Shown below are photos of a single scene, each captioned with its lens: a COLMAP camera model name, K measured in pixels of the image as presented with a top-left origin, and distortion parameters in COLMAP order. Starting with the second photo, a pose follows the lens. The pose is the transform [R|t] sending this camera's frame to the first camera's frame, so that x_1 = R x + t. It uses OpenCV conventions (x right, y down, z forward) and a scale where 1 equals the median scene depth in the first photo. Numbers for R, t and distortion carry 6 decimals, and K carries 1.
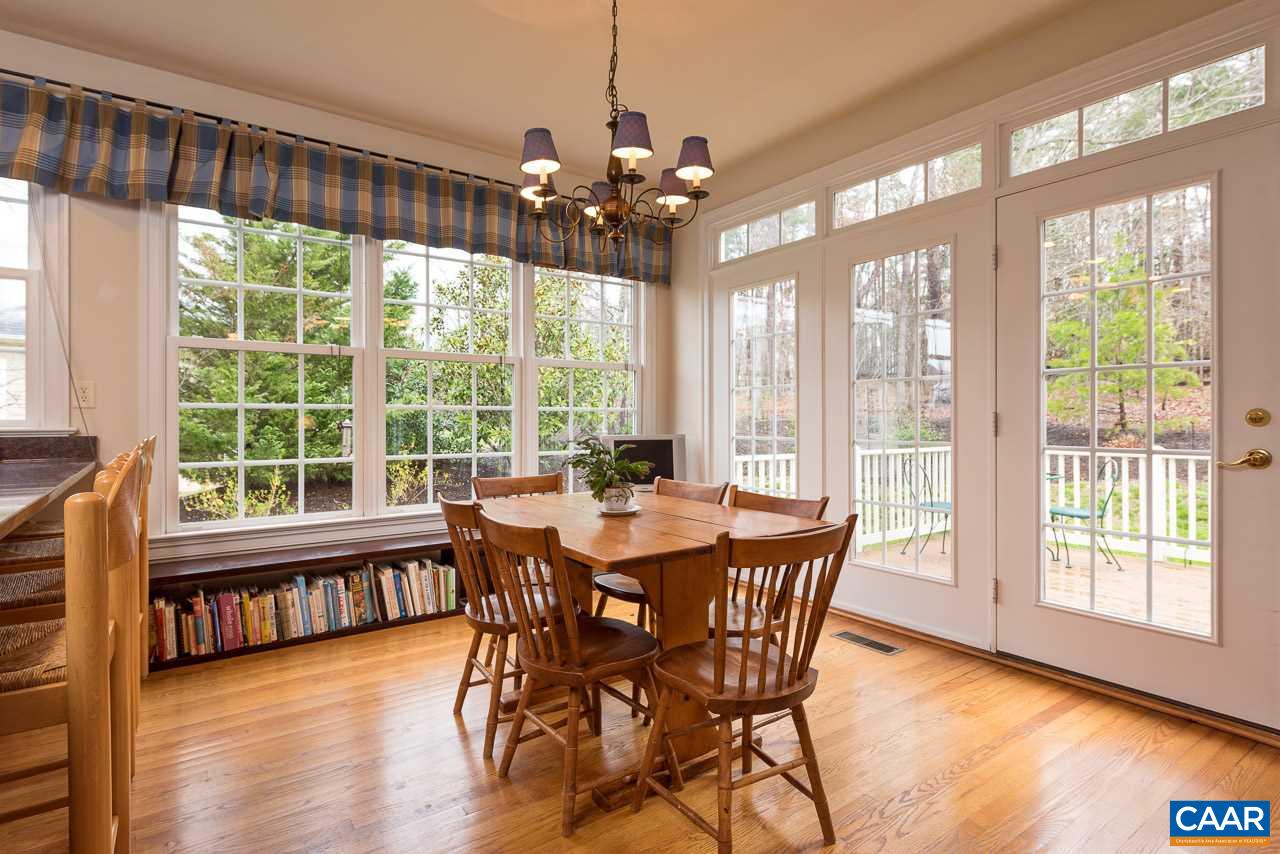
lens RADIAL K [[658.7, 0, 643.1], [0, 658.7, 419.5], [0, 0, 1]] dist [0.006943, 0.000645]
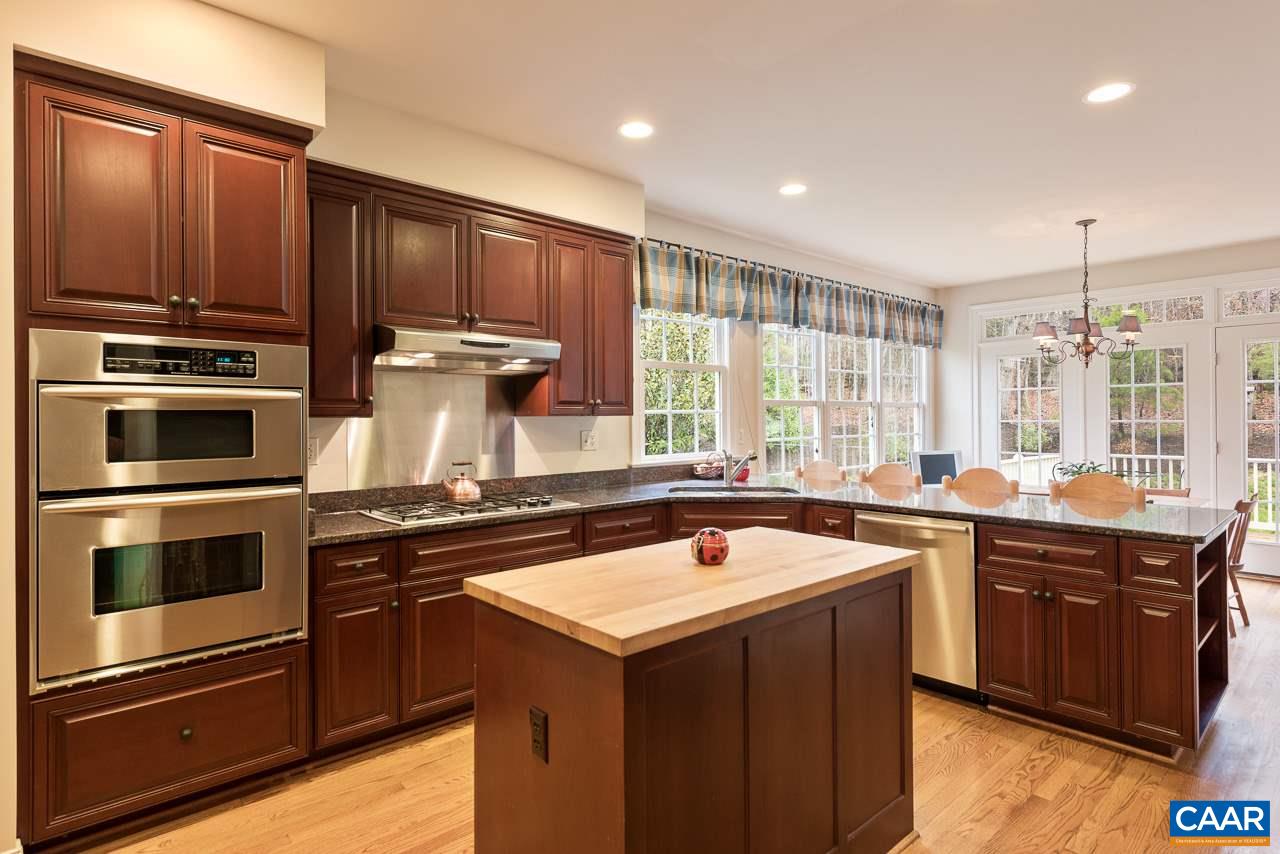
lens RADIAL K [[656.6, 0, 637.2], [0, 656.6, 428.2], [0, 0, 1]] dist [-0.001519, -0.000531]
pose [[0.995469, -0.016188, 0.093704, -0.863410], [0.015970, 0.999868, 0.003079, -0.045925], [-0.093741, -0.001569, 0.995595, -0.465367]]
